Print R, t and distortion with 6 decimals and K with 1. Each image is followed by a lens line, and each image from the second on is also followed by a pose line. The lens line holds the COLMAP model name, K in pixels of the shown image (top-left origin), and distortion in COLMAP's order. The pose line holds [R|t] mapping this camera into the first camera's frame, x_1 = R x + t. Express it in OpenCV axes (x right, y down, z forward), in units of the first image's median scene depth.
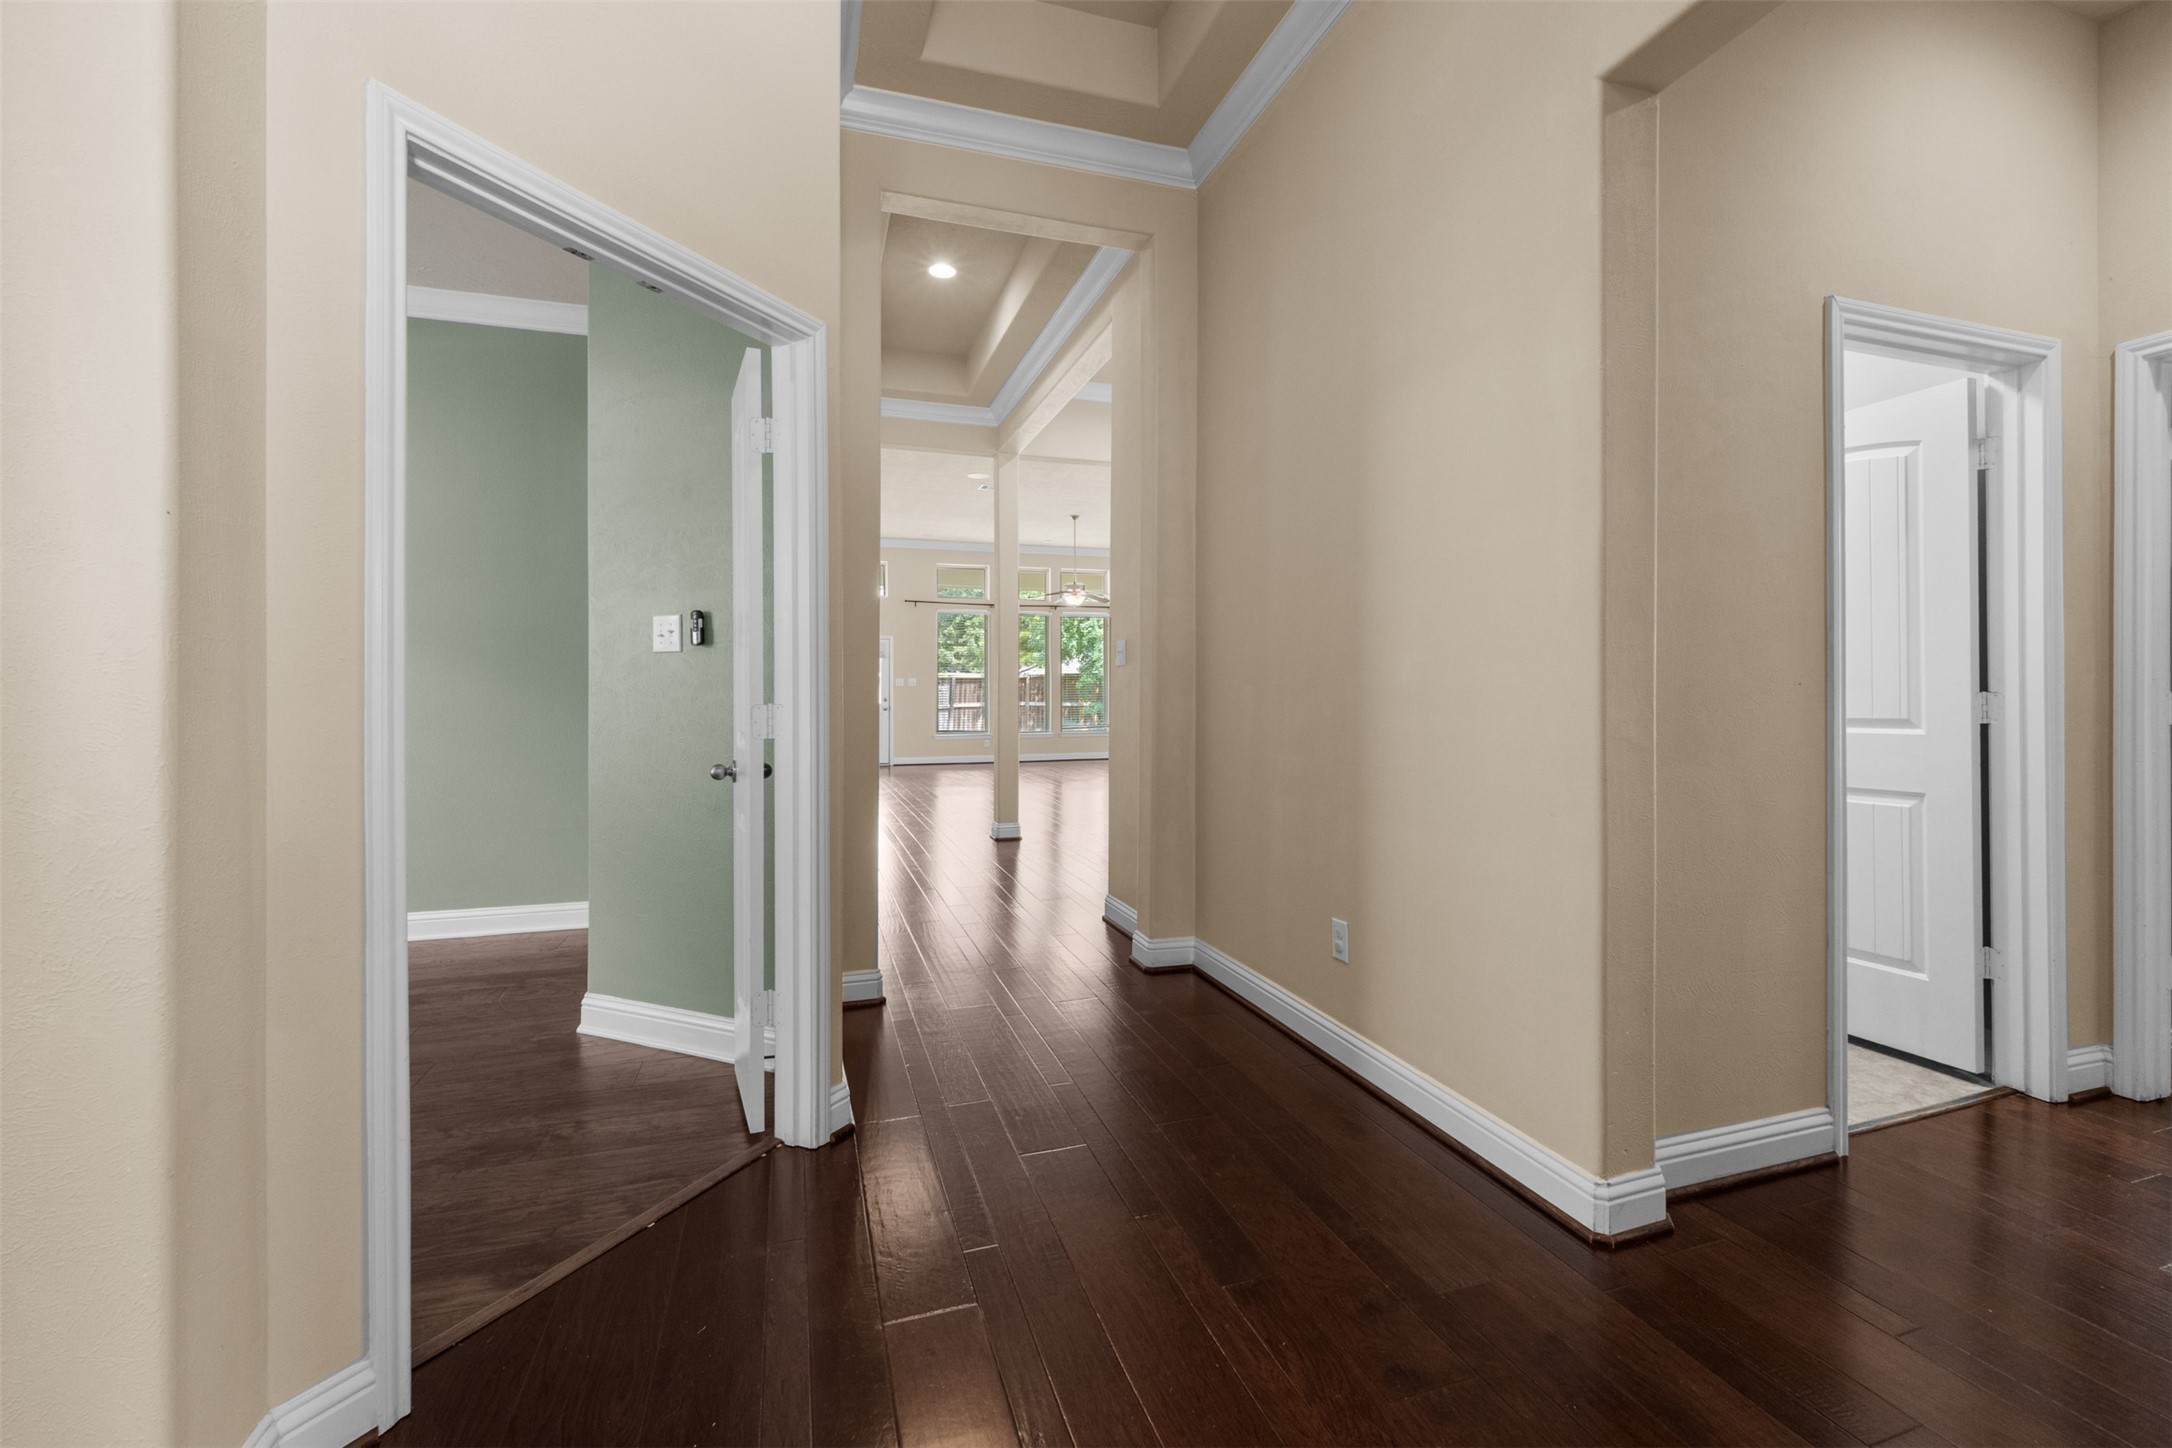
lens RADIAL K [[895.3, 0, 1091.7], [0, 895.3, 688.9], [0, 0, 1]] dist [0.003854, -0.002574]
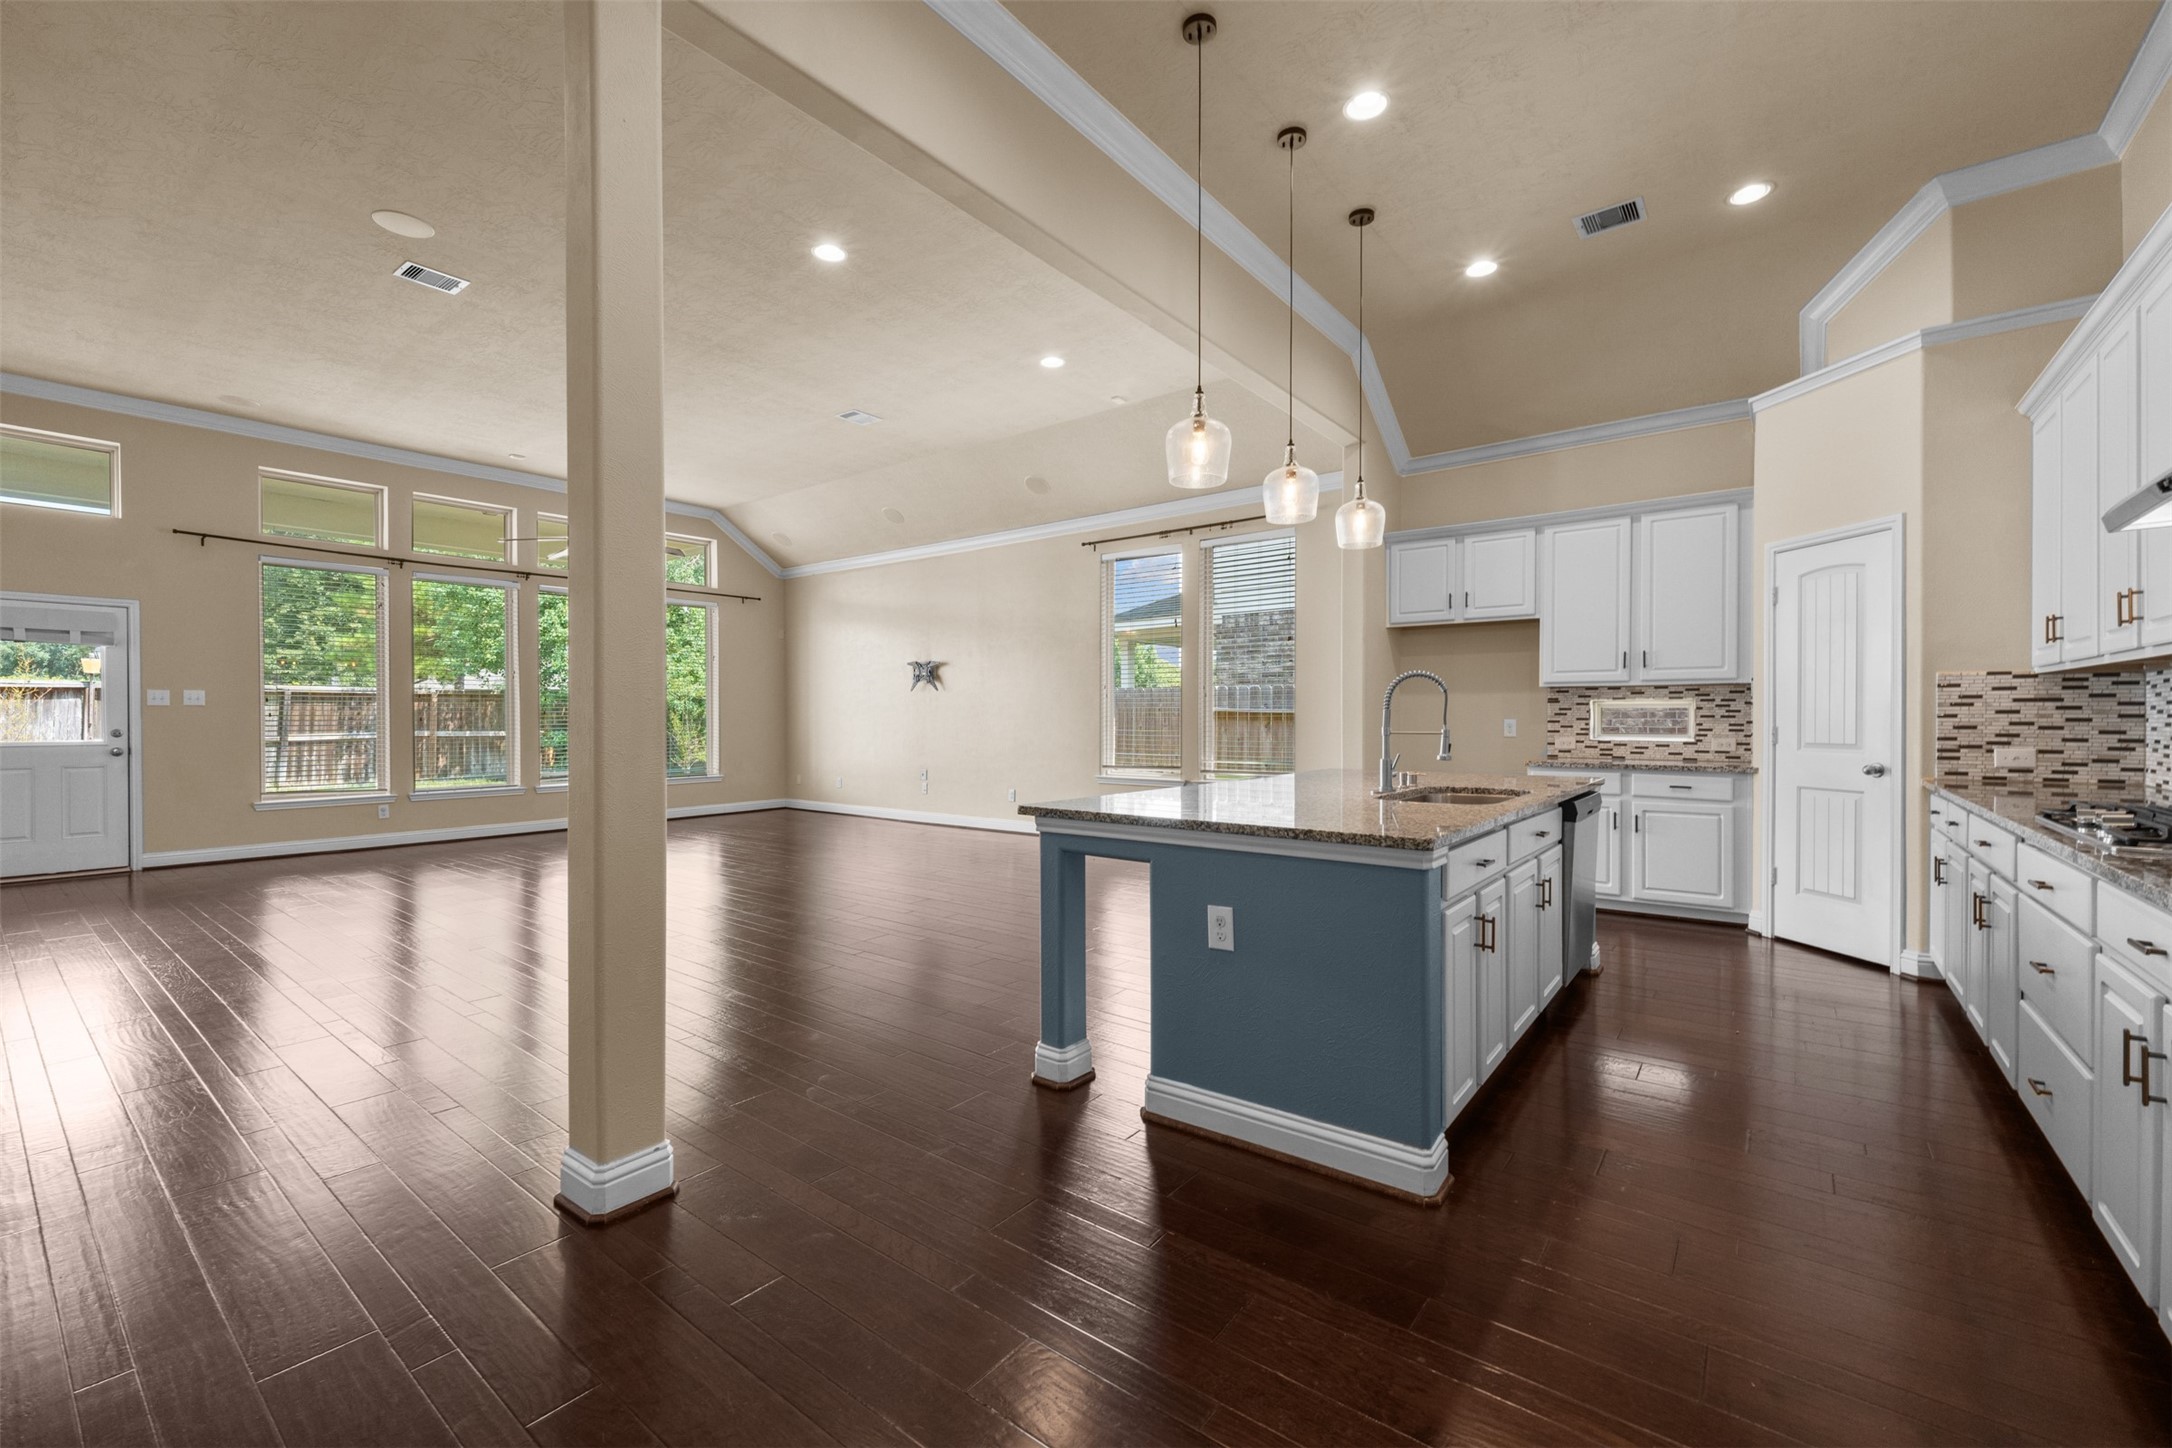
lens RADIAL K [[895.3, 0, 1076.3], [0, 895.3, 723.5], [0, 0, 1]] dist [0.003854, -0.002574]
pose [[0.836941, 0.001924, 0.547290, -0.228973], [-0.008246, 0.999925, 0.009094, -0.006707], [-0.547231, -0.012124, 0.836894, 1.143332]]
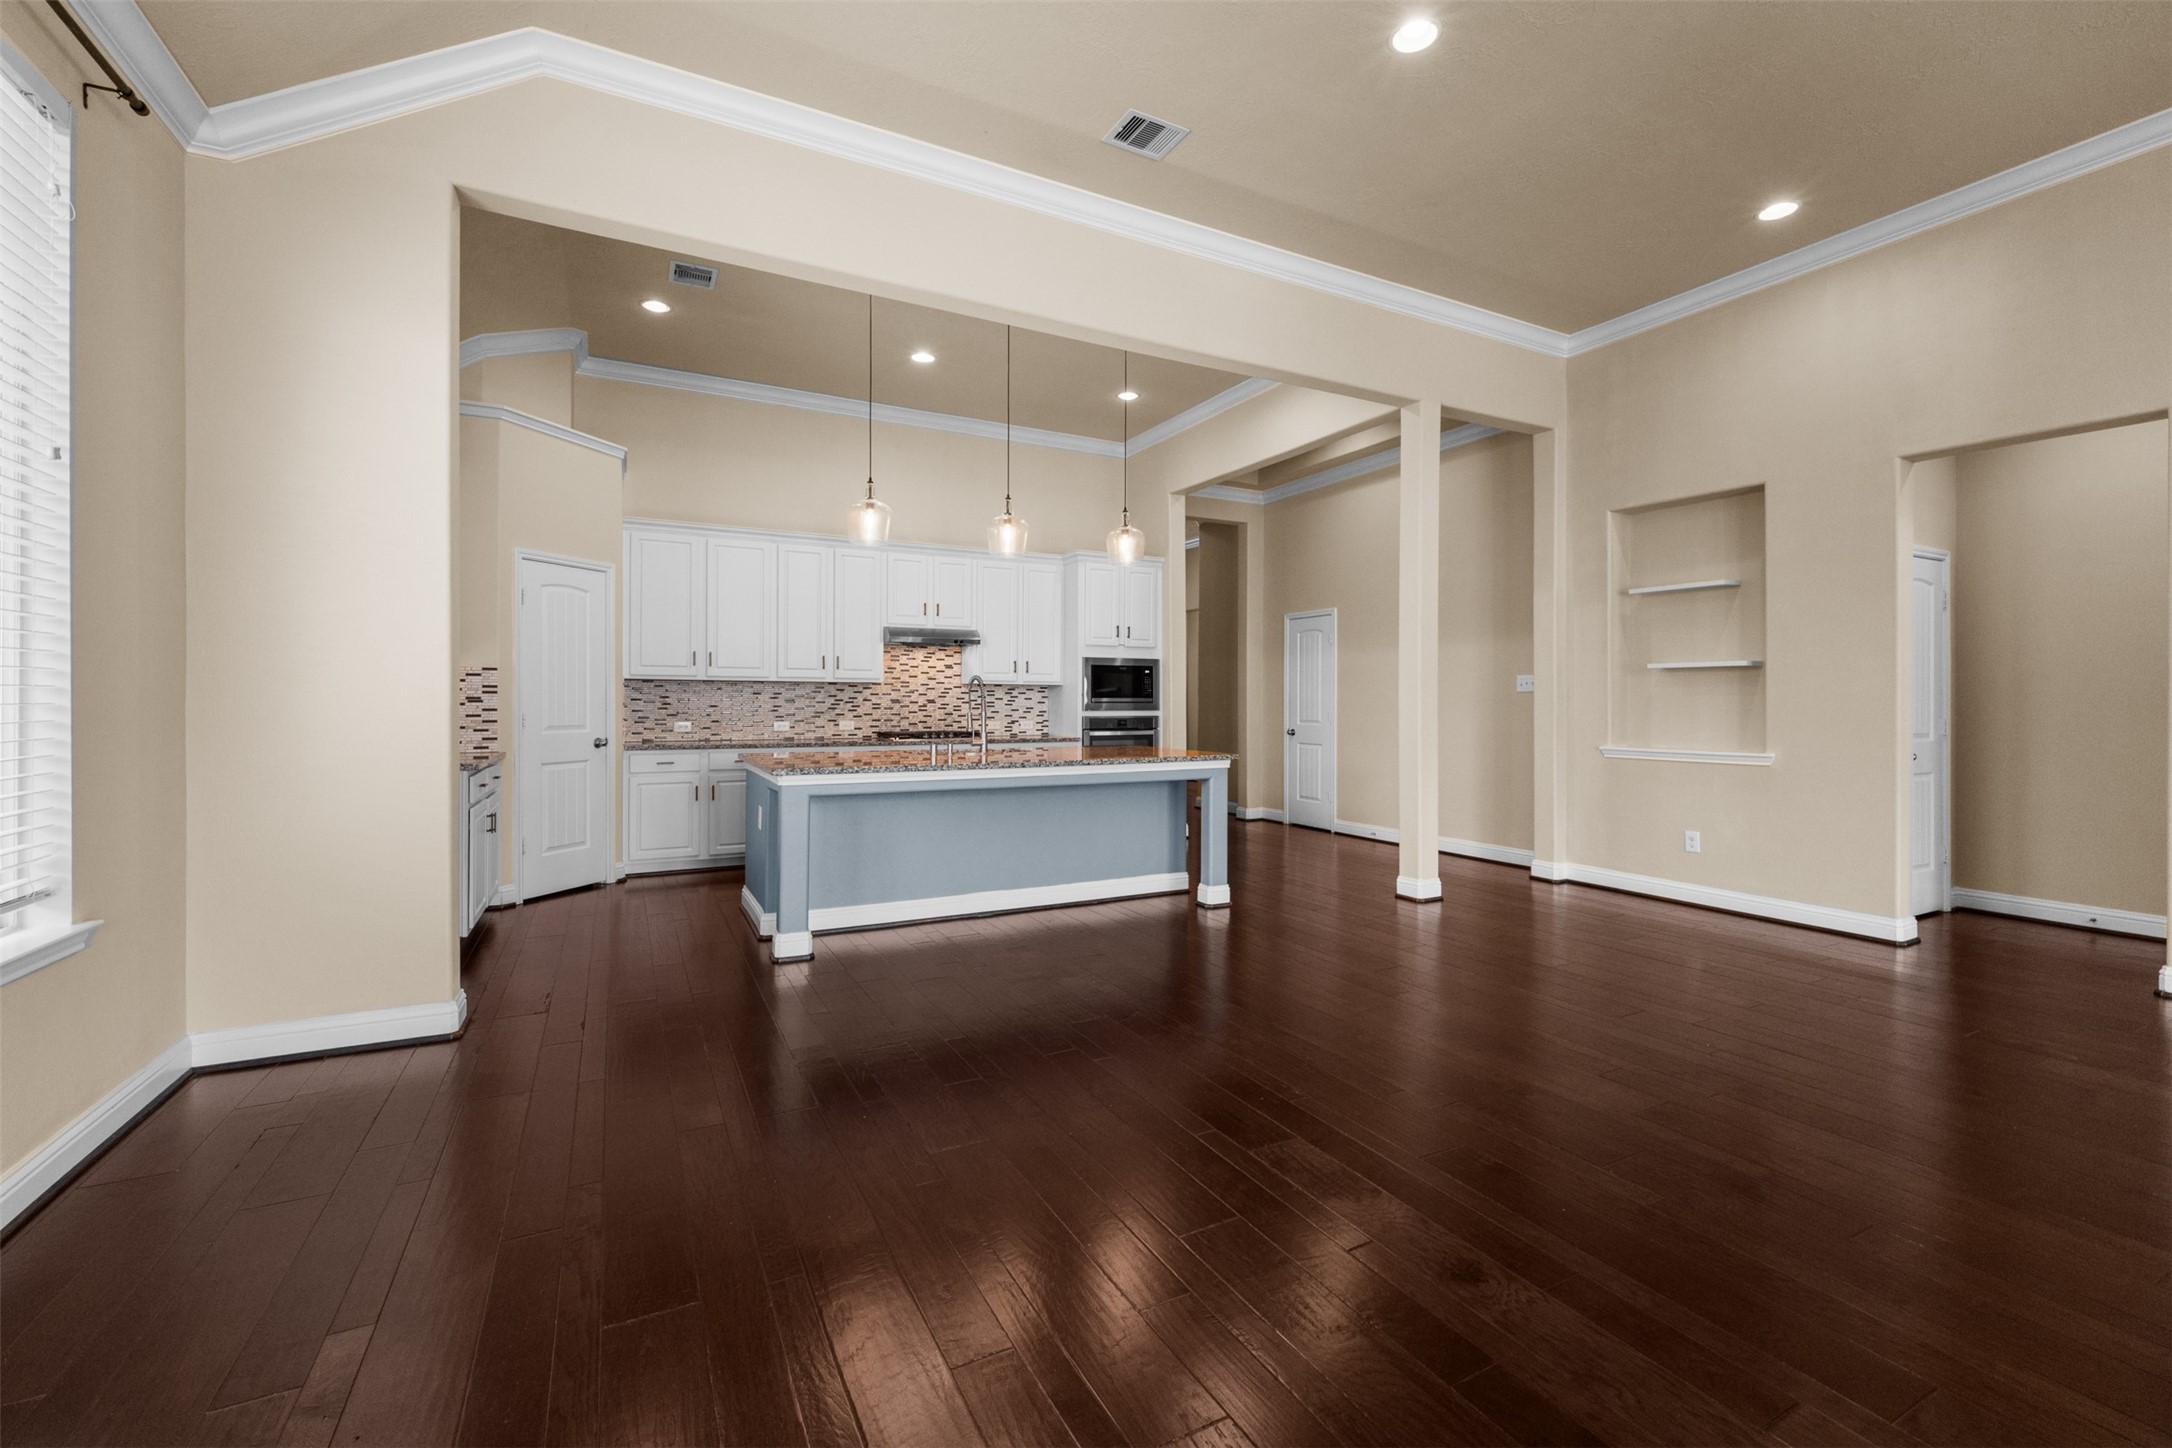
lens RADIAL K [[895.3, 0, 1095.8], [0, 895.3, 705.8], [0, 0, 1]] dist [0.003854, -0.002574]
pose [[-0.987071, 0.006748, -0.160143, 0.539547], [0.007338, 0.999968, -0.003096, -0.000424], [0.160117, -0.004231, -0.987089, 3.009117]]
